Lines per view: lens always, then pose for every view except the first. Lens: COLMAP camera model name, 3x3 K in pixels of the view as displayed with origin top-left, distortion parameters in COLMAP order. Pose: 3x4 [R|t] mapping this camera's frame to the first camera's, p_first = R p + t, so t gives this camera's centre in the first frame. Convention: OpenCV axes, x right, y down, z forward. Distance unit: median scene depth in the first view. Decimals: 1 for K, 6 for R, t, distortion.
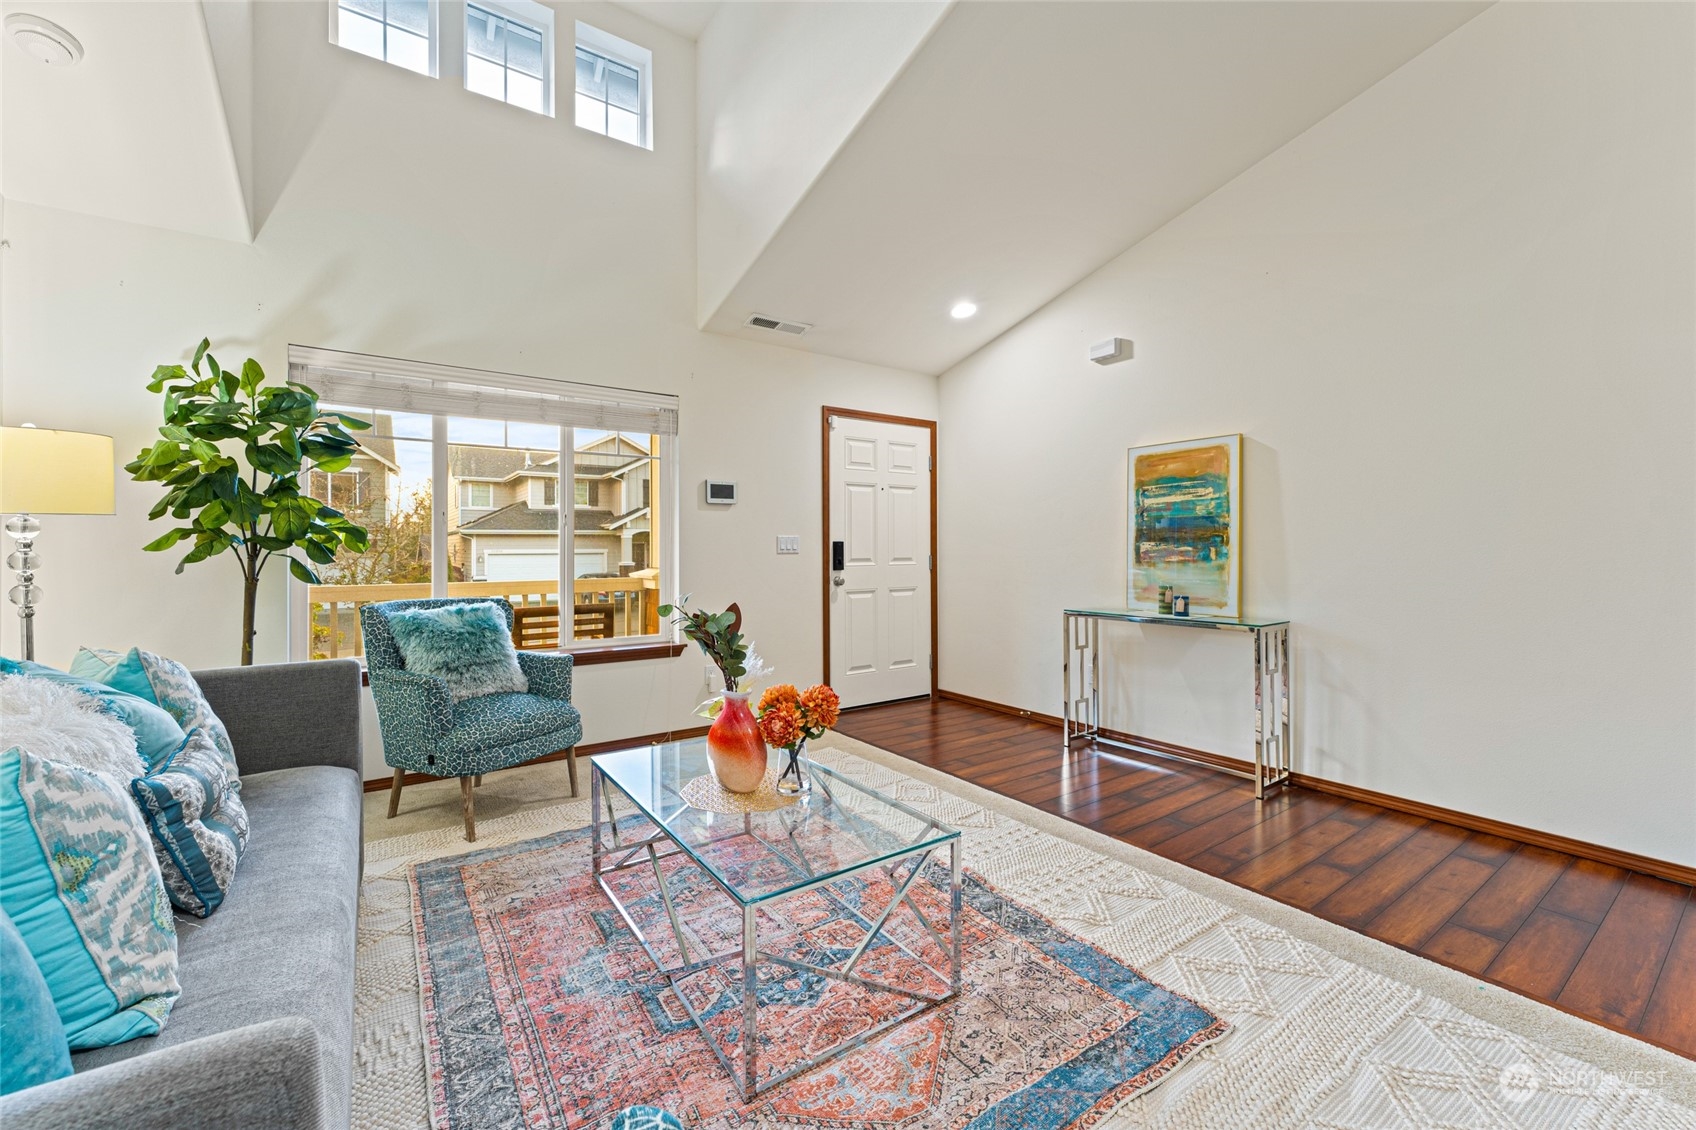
lens RADIAL K [[682.3, 0, 854.1], [0, 682.3, 558.0], [0, 0, 1]] dist [0.002513, -0.000650]
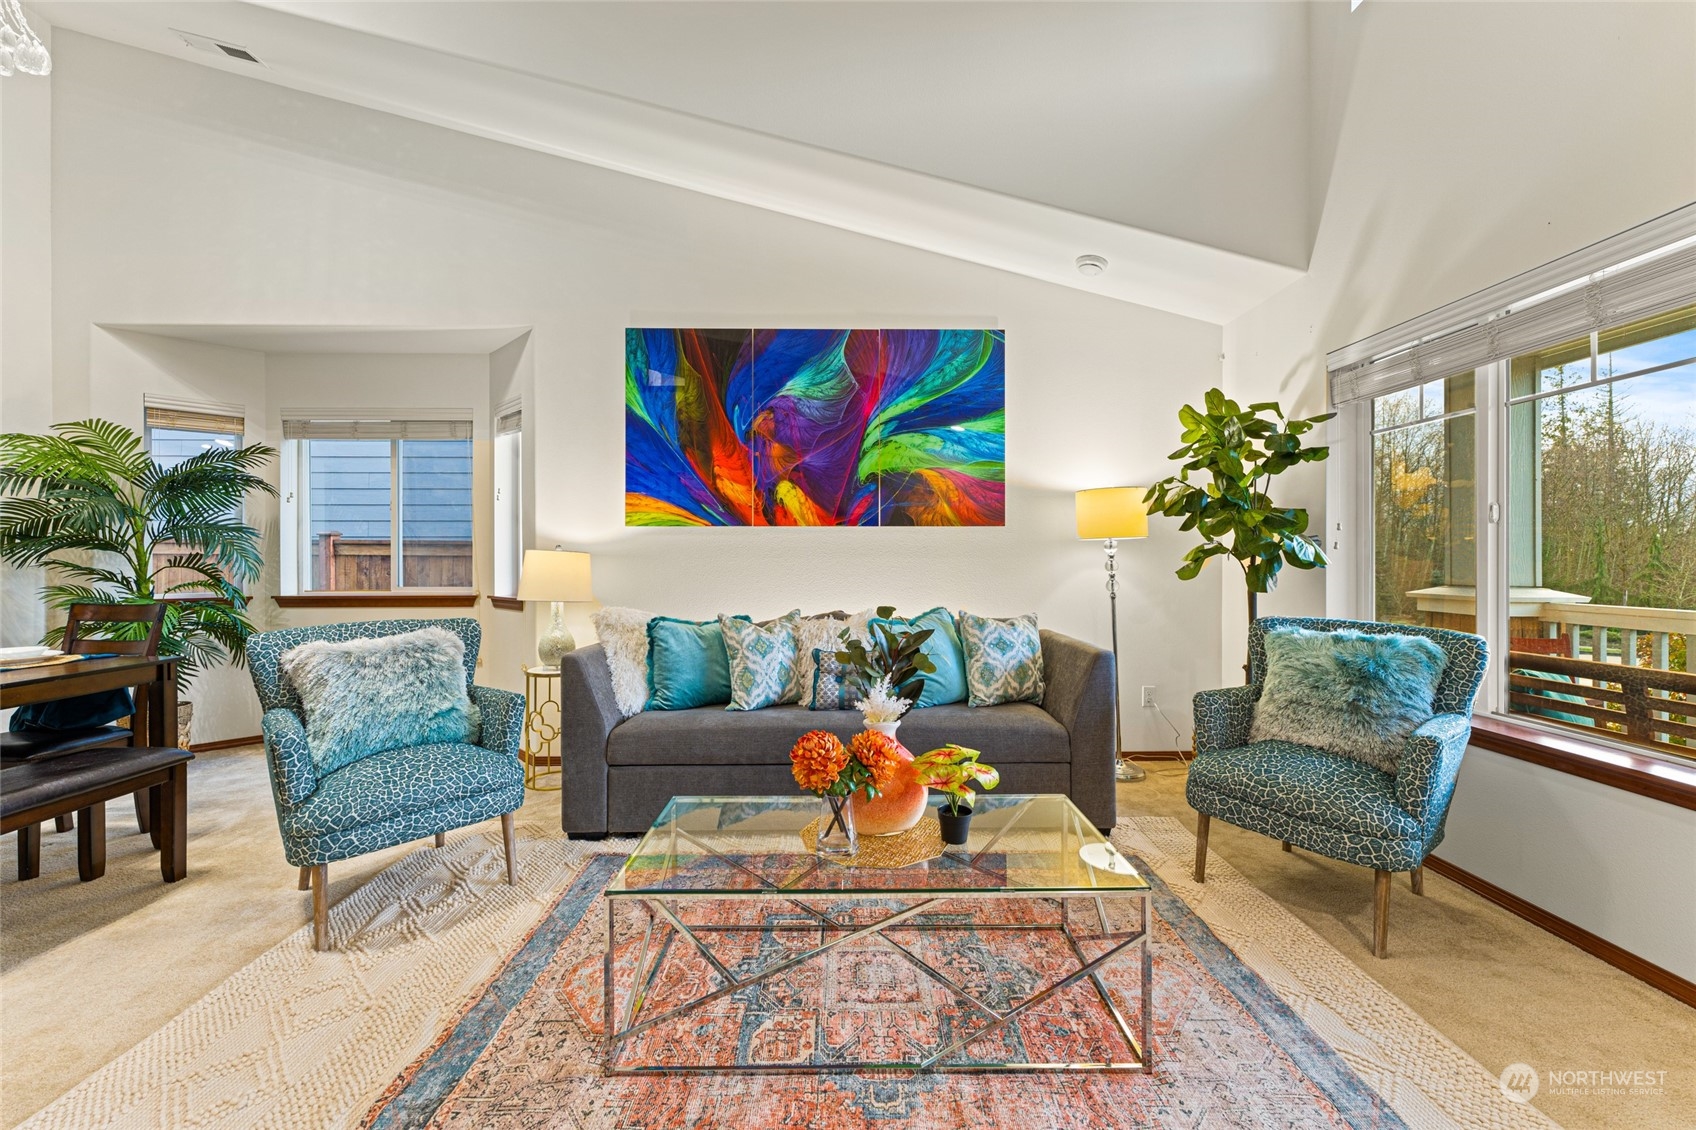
lens RADIAL K [[682.3, 0, 853.4], [0, 682.3, 561.3], [0, 0, 1]] dist [0.002513, -0.000650]
pose [[-0.563505, 0.006746, -0.826085, 0.289947], [-0.006559, 0.999899, 0.012639, -0.012570], [0.826087, 0.012541, -0.563404, 0.730099]]
